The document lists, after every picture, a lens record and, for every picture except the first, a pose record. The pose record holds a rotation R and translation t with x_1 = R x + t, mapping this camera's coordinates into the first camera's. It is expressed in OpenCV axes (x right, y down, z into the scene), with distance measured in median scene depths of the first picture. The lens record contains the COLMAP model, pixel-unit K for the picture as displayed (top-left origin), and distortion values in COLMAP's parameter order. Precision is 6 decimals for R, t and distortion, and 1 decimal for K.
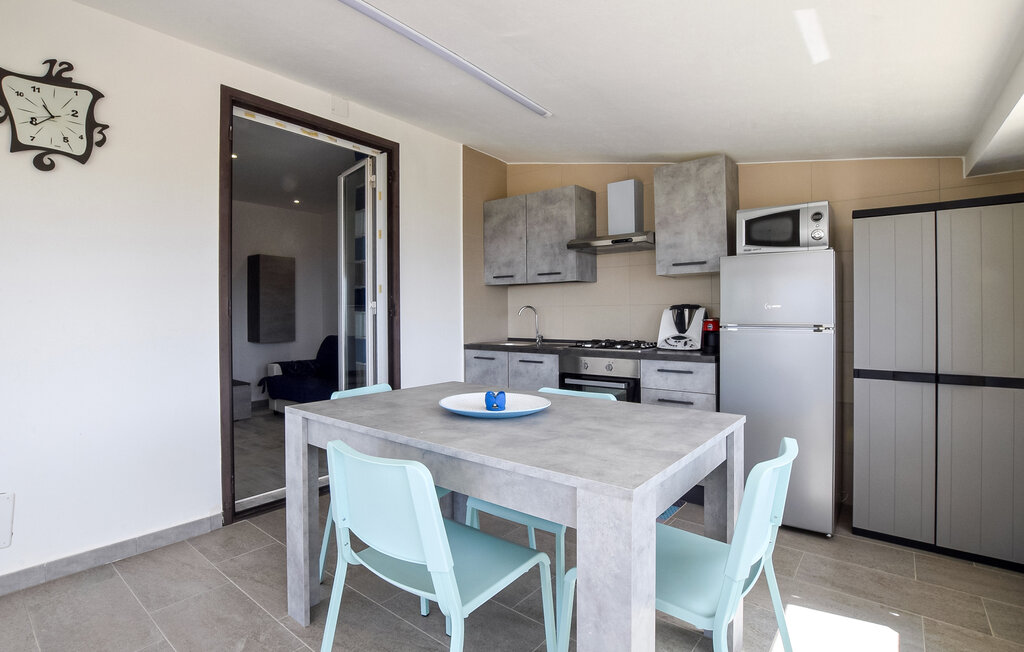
lens RADIAL K [[474.6, 0, 513.0], [0, 474.6, 325.5], [0, 0, 1]] dist [-0.035162, 0.000290]
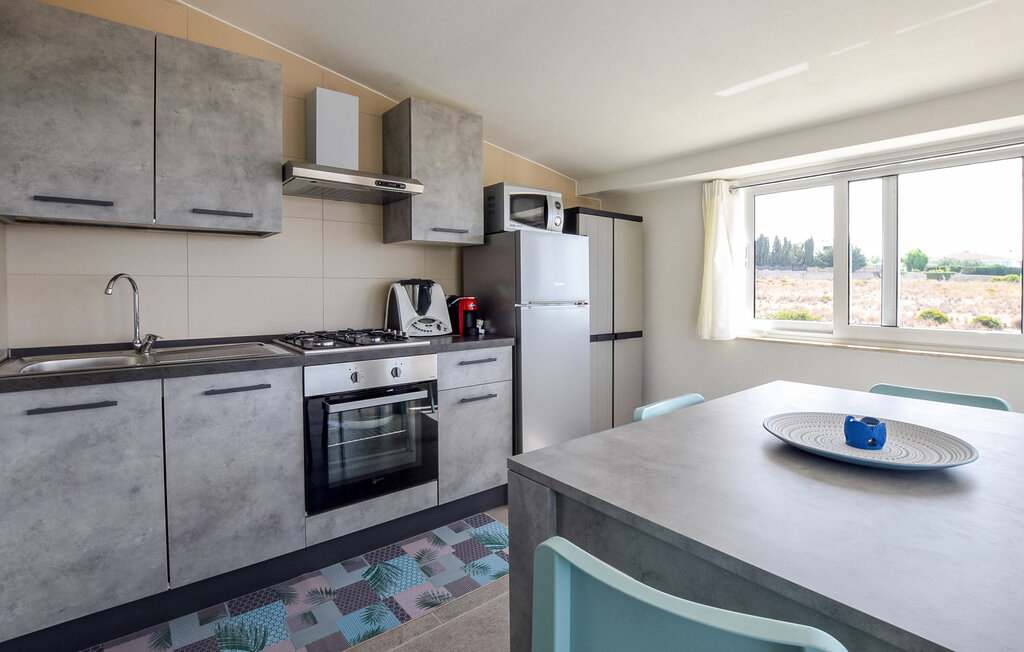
lens RADIAL K [[474.6, 0, 492.4], [0, 474.6, 295.2], [0, 0, 1]] dist [-0.035162, 0.000290]
pose [[0.244073, -0.014800, 0.969644, -0.365584], [0.017631, 0.999786, 0.010822, -0.021623], [-0.969597, 0.014454, 0.244282, 0.632094]]
